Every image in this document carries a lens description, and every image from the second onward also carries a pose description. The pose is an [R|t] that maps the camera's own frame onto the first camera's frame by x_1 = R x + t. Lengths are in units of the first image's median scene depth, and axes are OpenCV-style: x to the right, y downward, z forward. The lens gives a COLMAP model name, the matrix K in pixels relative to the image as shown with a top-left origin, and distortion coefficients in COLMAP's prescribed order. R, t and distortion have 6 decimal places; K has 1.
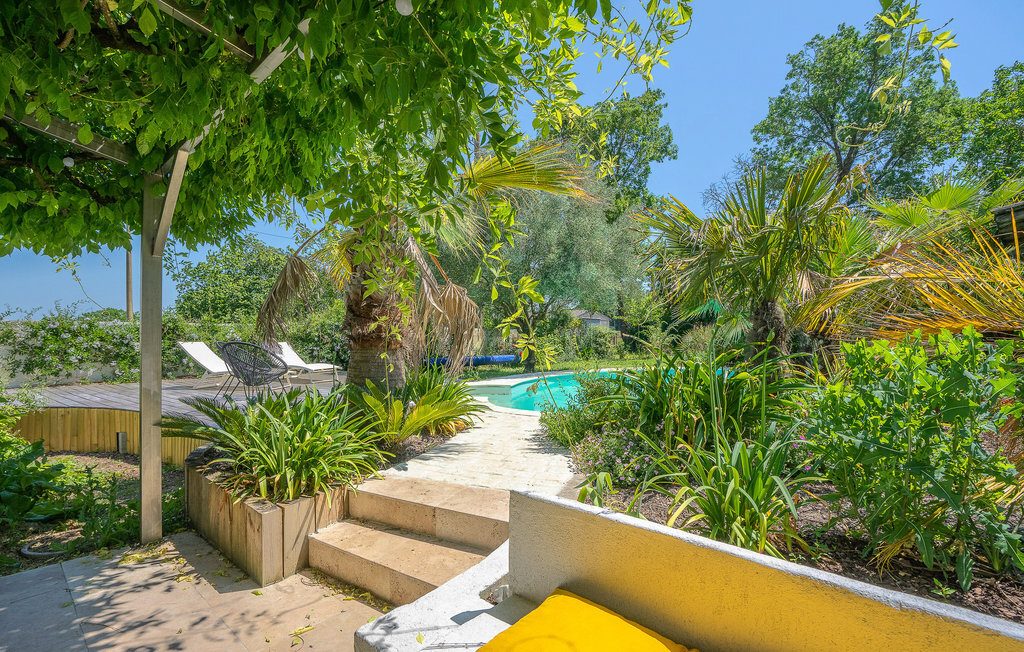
lens RADIAL K [[461.9, 0, 507.2], [0, 461.9, 323.2], [0, 0, 1]] dist [-0.000046, 0.000234]
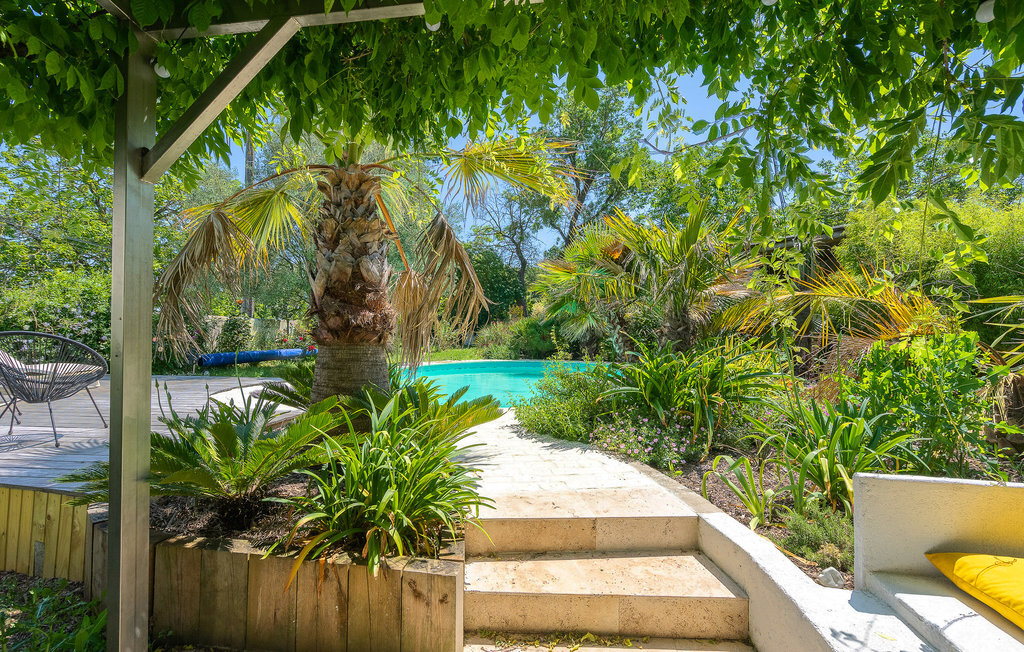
lens RADIAL K [[461.9, 0, 507.2], [0, 461.9, 323.2], [0, 0, 1]] dist [-0.000046, 0.000234]
pose [[0.841737, 0.019078, 0.539551, -0.508478], [-0.028356, 0.999558, 0.008893, 0.006360], [-0.539143, -0.022785, 0.841906, 0.211306]]
